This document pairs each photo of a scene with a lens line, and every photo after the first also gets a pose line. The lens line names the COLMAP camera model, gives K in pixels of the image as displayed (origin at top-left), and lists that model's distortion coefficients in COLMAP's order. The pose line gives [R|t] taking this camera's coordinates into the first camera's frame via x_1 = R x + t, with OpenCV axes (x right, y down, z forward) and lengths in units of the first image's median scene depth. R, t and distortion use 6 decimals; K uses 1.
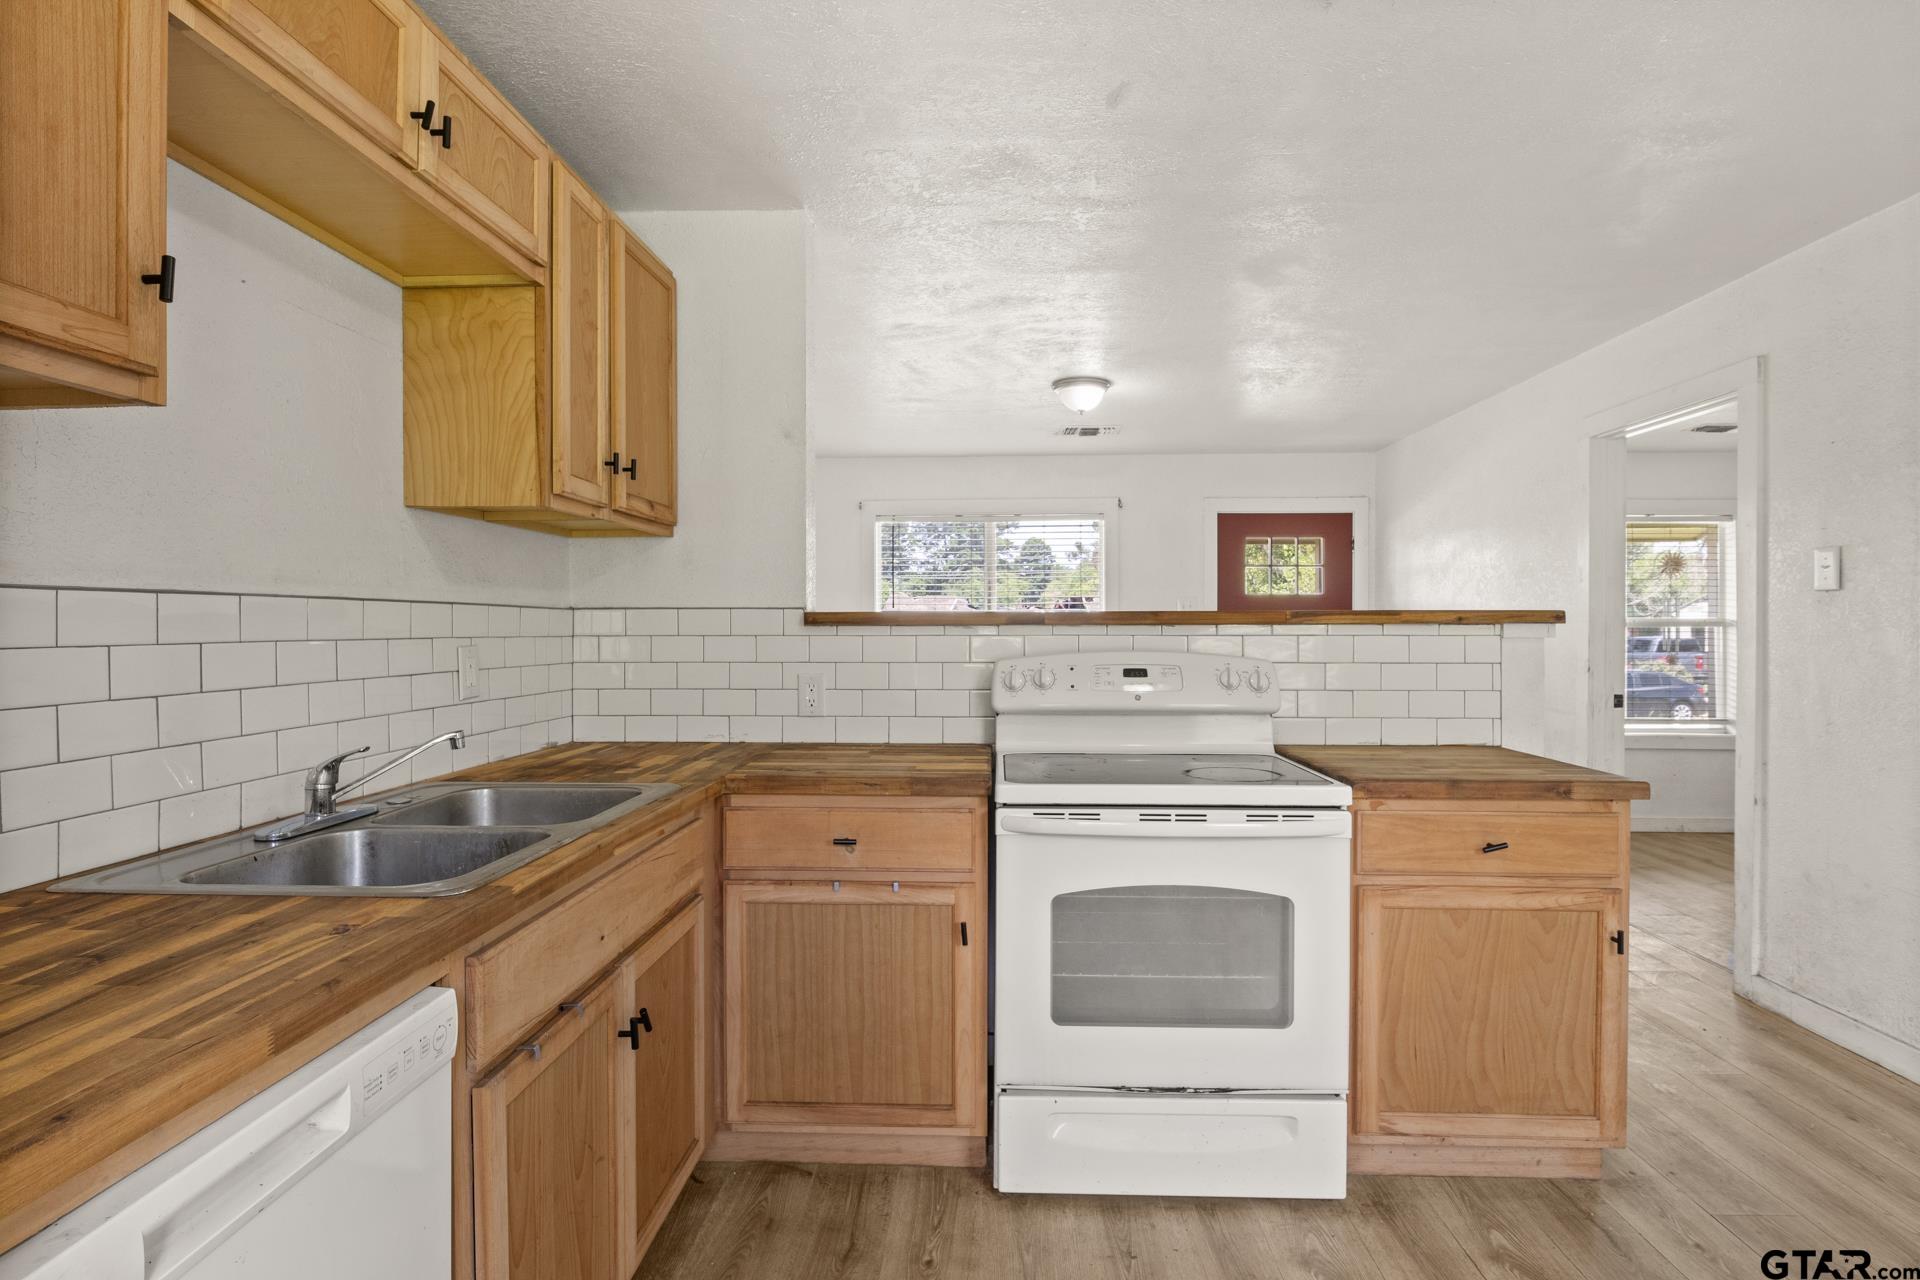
lens RADIAL K [[957.9, 0, 964.8], [0, 957.9, 631.2], [0, 0, 1]] dist [-0.014824, -0.000119]
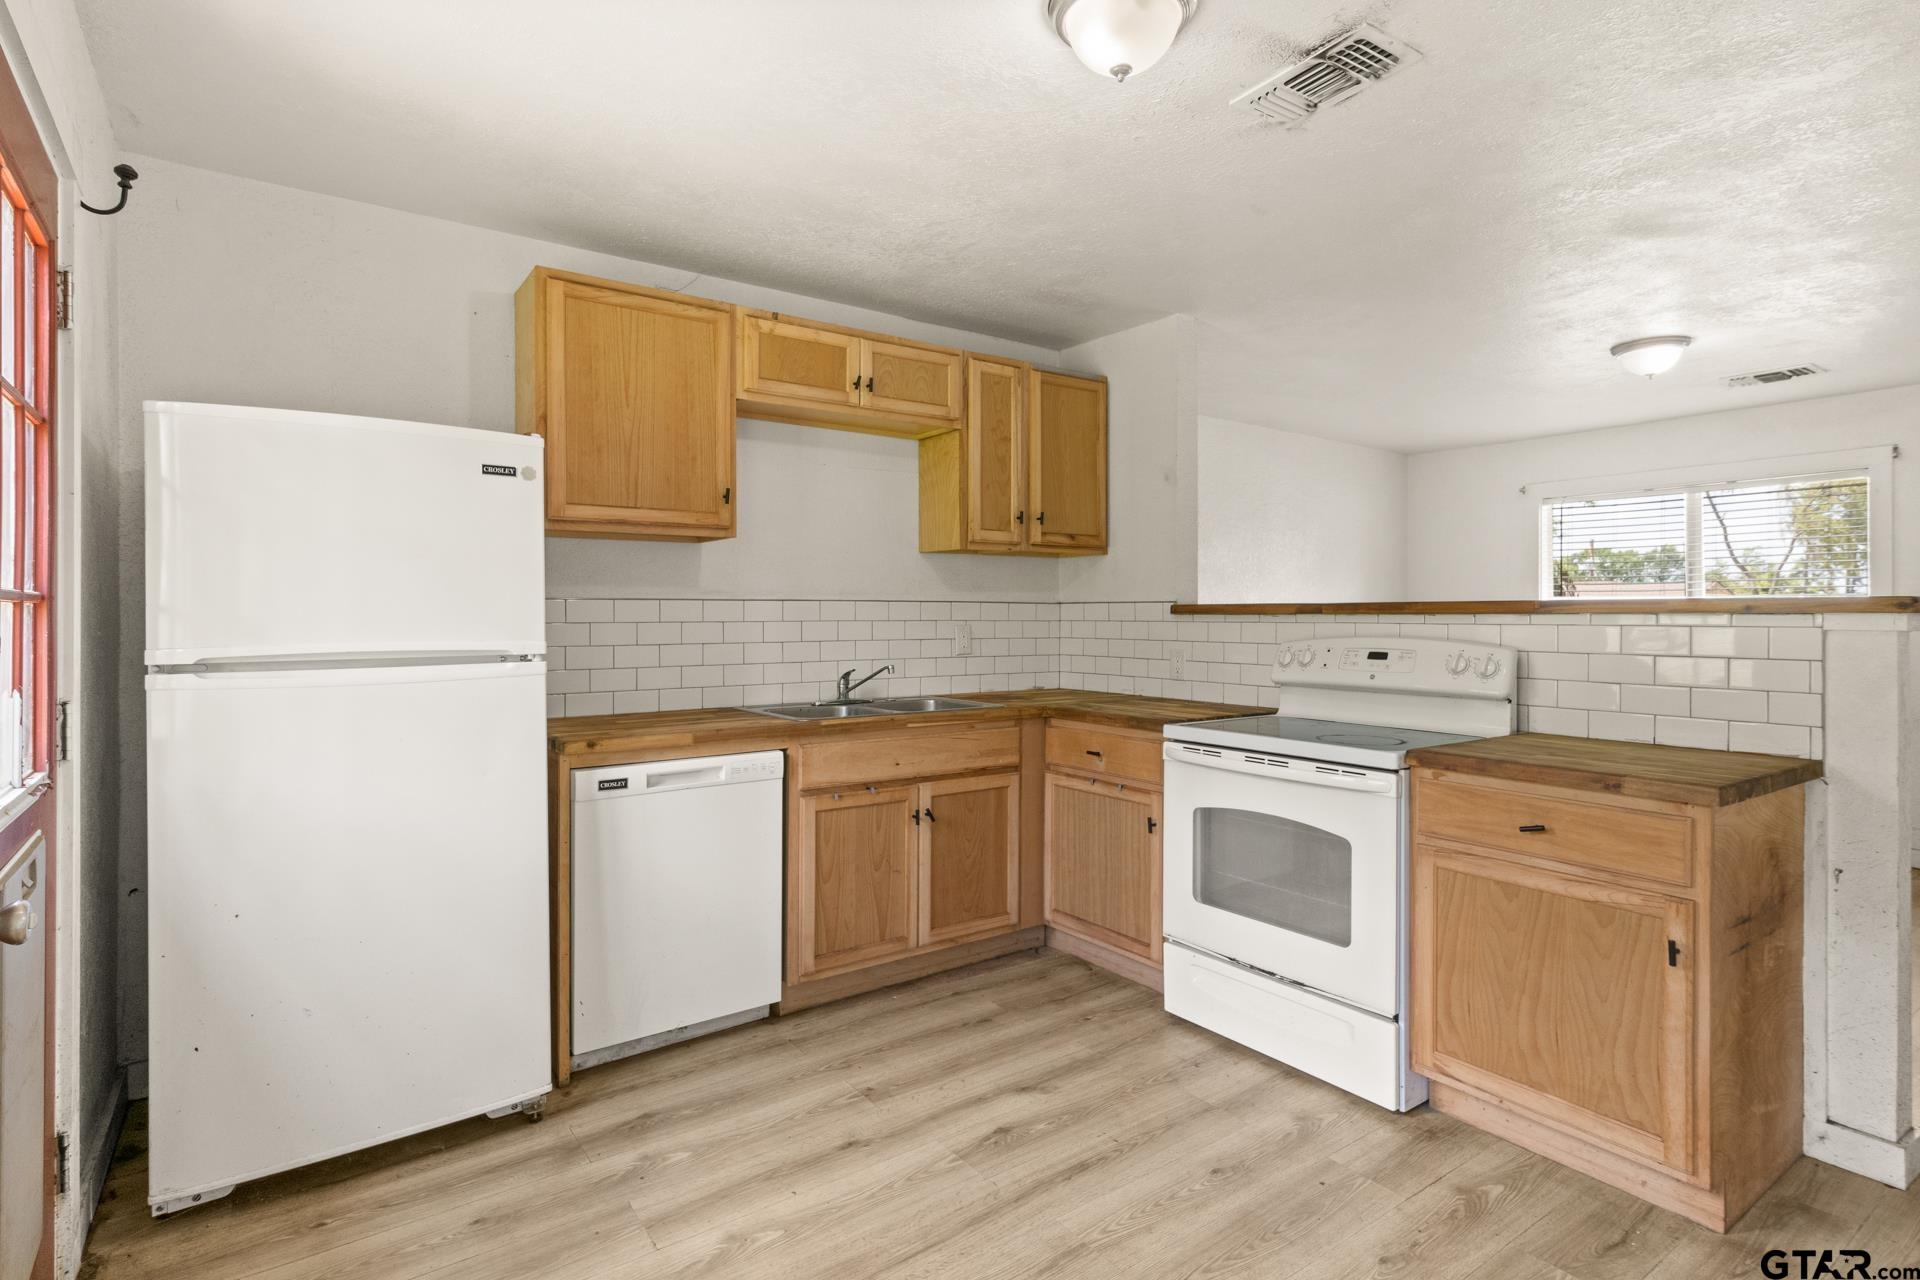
lens RADIAL K [[970.1, 0, 959.6], [0, 970.1, 615.5], [0, 0, 1]] dist [0.000841, 0.000516]
pose [[0.613762, 0.001959, -0.789489, 0.994573], [-0.005671, 0.999982, -0.001927, 0.000292], [0.789471, 0.005660, 0.613762, -0.141769]]
